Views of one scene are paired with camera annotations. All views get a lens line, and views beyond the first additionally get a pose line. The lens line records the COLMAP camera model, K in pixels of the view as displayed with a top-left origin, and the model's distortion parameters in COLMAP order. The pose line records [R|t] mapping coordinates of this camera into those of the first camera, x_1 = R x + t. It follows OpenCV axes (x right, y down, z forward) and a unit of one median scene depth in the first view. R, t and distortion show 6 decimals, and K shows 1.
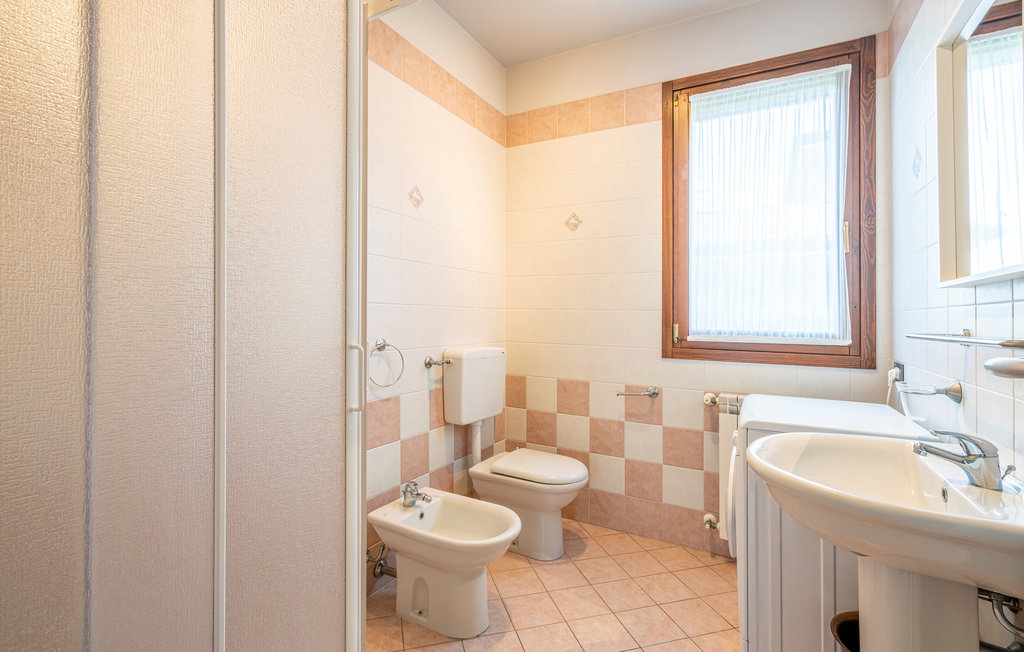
lens RADIAL K [[470.3, 0, 510.9], [0, 470.3, 321.0], [0, 0, 1]] dist [0.002513, 0.002761]
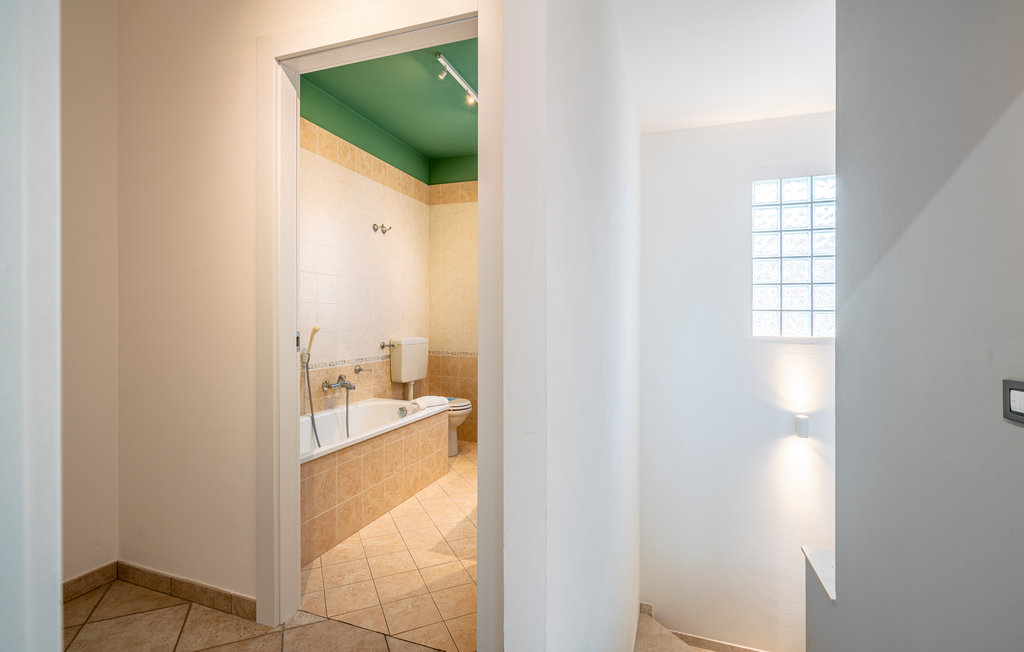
lens RADIAL K [[470.3, 0, 510.5], [0, 470.3, 320.1], [0, 0, 1]] dist [0.002513, 0.002761]
pose [[0.987187, -0.007996, 0.159369, 0.013059], [0.008486, 0.999961, -0.002395, 0.004300], [-0.159344, 0.003717, 0.987216, -0.743901]]
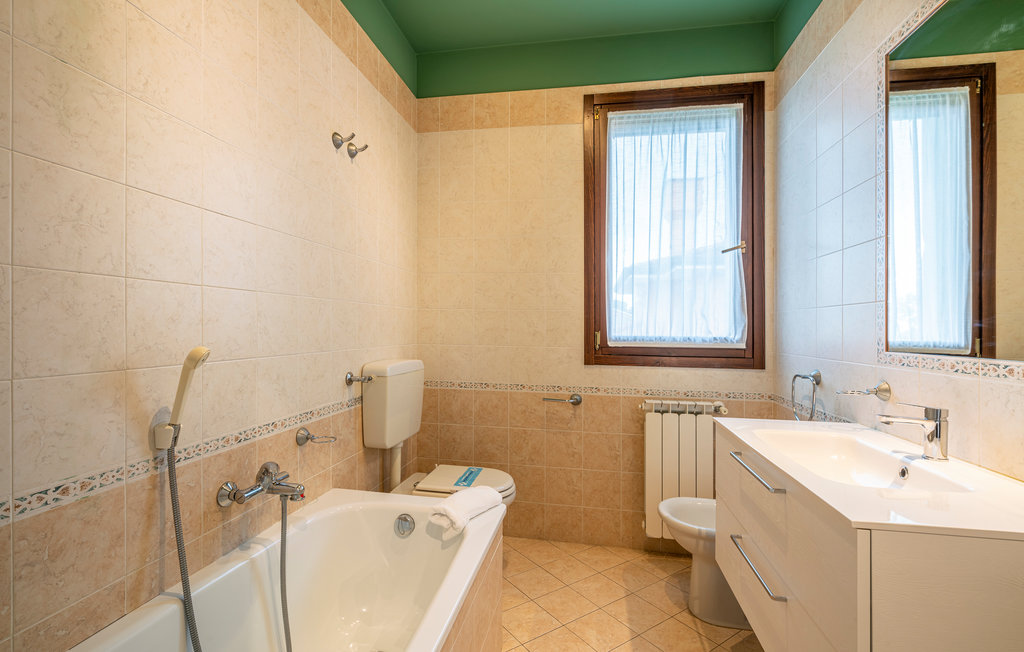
lens RADIAL K [[470.3, 0, 512.1], [0, 470.3, 324.1], [0, 0, 1]] dist [0.002513, 0.002761]
pose [[0.943782, -0.005622, 0.330521, -0.173939], [0.008610, 0.999934, -0.007578, -0.002681], [-0.330456, 0.009998, 0.943768, 0.096021]]
